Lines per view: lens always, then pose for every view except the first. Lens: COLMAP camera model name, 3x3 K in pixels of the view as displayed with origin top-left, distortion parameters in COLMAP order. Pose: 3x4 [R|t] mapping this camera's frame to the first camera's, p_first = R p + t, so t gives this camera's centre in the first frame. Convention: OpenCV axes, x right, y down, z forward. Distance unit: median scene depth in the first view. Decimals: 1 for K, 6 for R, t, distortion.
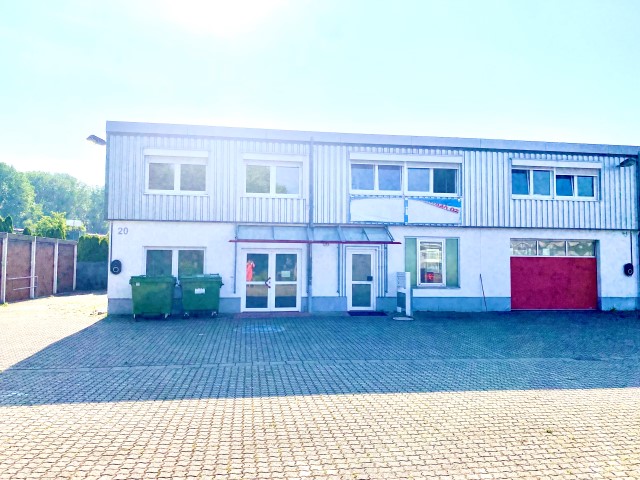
lens RADIAL K [[492.3, 0, 328.4], [0, 492.3, 238.7], [0, 0, 1]] dist [0.057180, -0.068921]
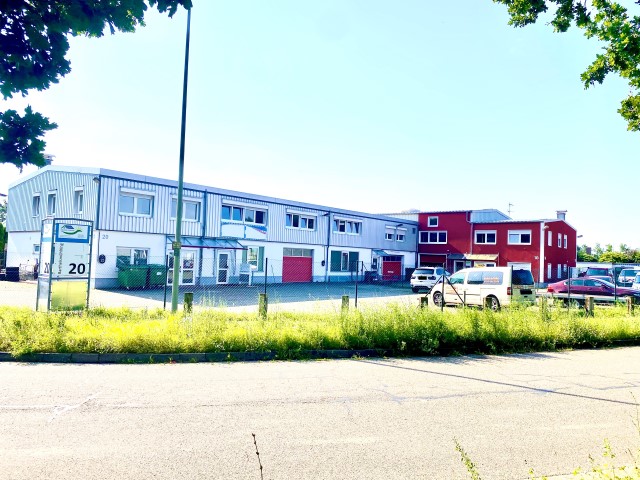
lens RADIAL K [[492.3, 0, 324.1], [0, 492.3, 236.1], [0, 0, 1]] dist [0.057180, -0.068921]
pose [[0.739454, 0.049111, 0.671413, -0.915148], [-0.065247, 0.997869, -0.001130, -0.059089], [-0.670038, -0.042972, 0.741082, -0.640830]]
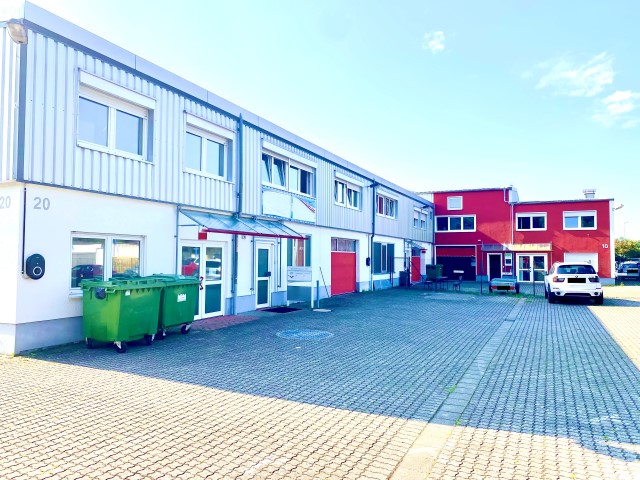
lens RADIAL K [[492.3, 0, 321.7], [0, 492.3, 236.3], [0, 0, 1]] dist [0.057180, -0.068921]
pose [[0.545805, 0.033683, 0.837235, -0.673267], [-0.045383, 0.998913, -0.010601, 0.012601], [-0.836682, -0.032210, 0.546740, 0.389398]]
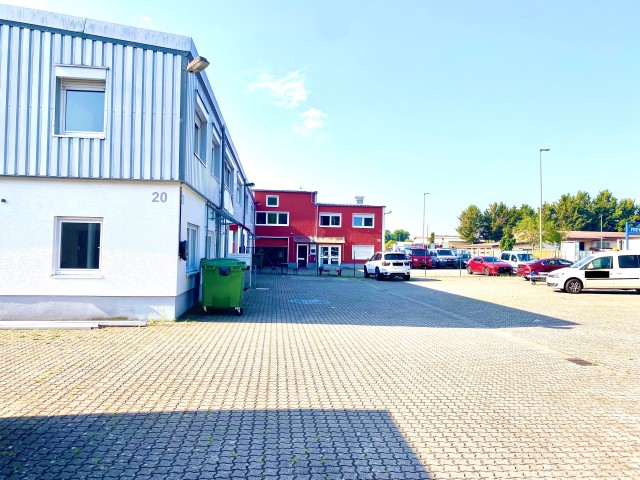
lens RADIAL K [[492.3, 0, 313.7], [0, 492.3, 235.8], [0, 0, 1]] dist [0.057180, -0.068921]
pose [[0.019323, 0.027032, 0.999448, -1.084310], [-0.068998, 0.997287, -0.025640, 0.047758], [-0.997430, -0.068464, 0.021136, 0.834994]]
